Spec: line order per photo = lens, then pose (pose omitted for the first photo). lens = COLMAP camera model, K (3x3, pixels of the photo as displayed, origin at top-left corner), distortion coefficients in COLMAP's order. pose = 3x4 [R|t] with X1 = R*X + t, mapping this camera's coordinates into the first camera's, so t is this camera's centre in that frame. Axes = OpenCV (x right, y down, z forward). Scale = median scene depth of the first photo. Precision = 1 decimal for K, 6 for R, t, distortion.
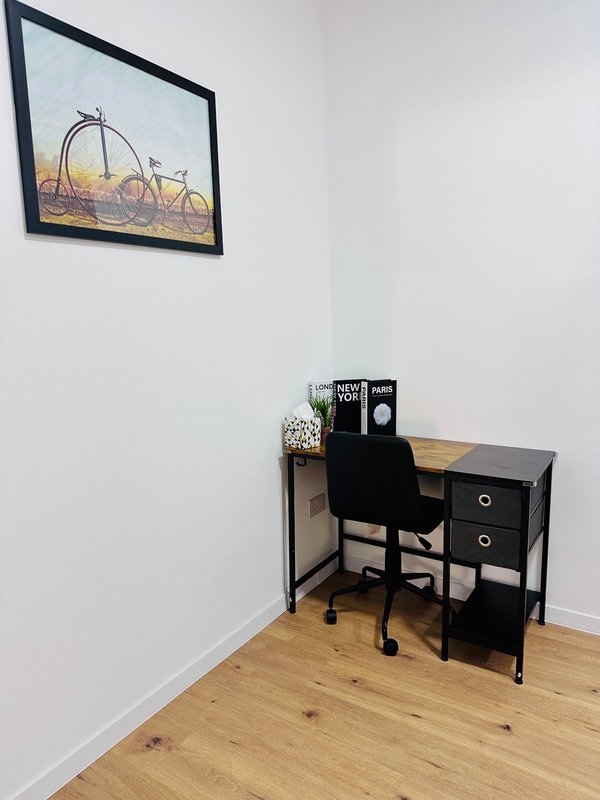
lens RADIAL K [[548.8, 0, 305.7], [0, 548.8, 397.8], [0, 0, 1]] dist [0.096959, -0.132325]
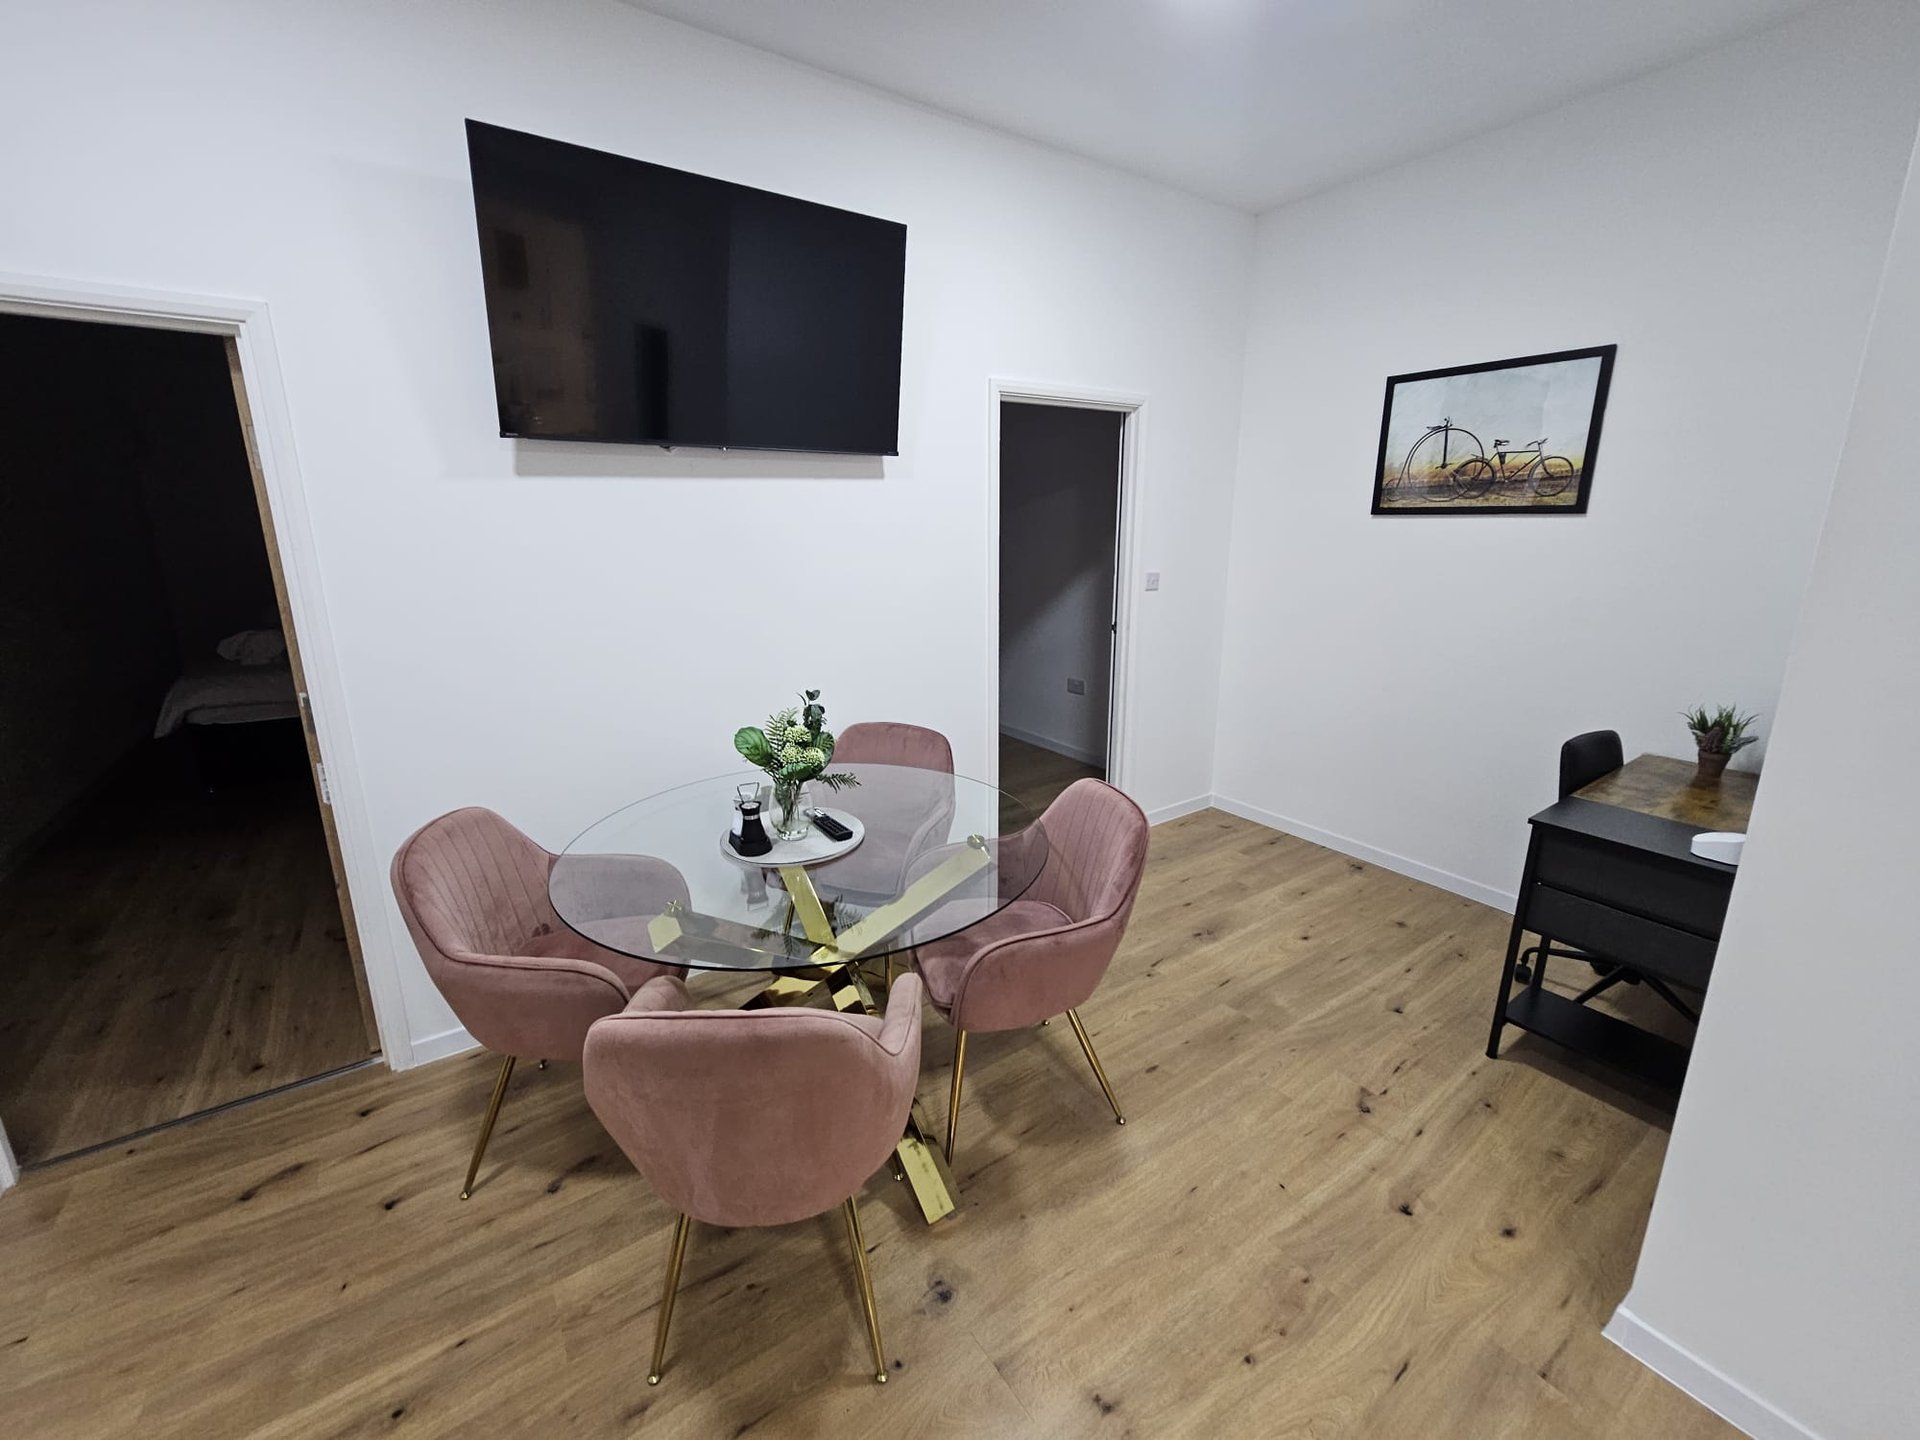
lens RADIAL K [[797.6, 0, 960.0], [0, 797.6, 720.0], [0, 0, 1]] dist [0.000201, -0.000055]
pose [[-0.353951, 0.269368, -0.895634, 1.814970], [-0.121403, 0.936292, 0.329574, -0.289416], [0.927351, 0.225386, -0.298699, 0.573675]]
